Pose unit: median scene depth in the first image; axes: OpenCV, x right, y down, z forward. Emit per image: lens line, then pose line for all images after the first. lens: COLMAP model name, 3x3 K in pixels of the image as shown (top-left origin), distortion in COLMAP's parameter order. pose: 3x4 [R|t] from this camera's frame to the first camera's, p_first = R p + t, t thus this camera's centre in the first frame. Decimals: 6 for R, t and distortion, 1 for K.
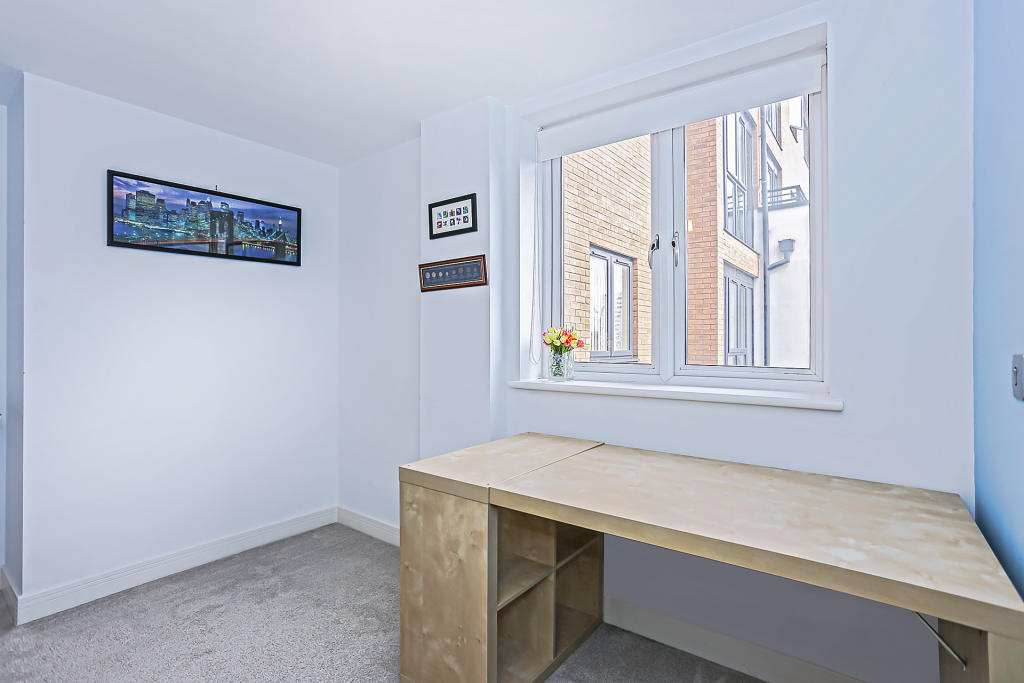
lens RADIAL K [[517.8, 0, 513.1], [0, 517.8, 337.8], [0, 0, 1]] dist [-0.044949, 0.002092]
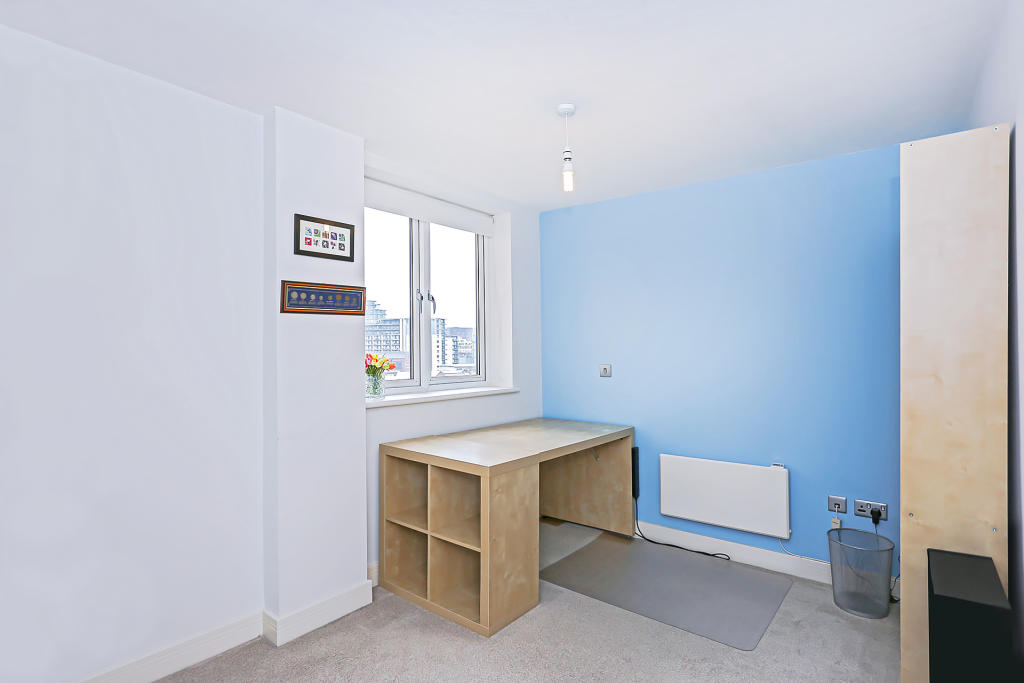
lens RADIAL K [[517.8, 0, 512.9], [0, 517.8, 344.7], [0, 0, 1]] dist [-0.044949, 0.002092]
pose [[0.012139, 0.005033, 0.999914, -1.087878], [-0.000865, 0.999987, -0.005023, -0.035817], [-0.999926, -0.000804, 0.012143, 0.661858]]
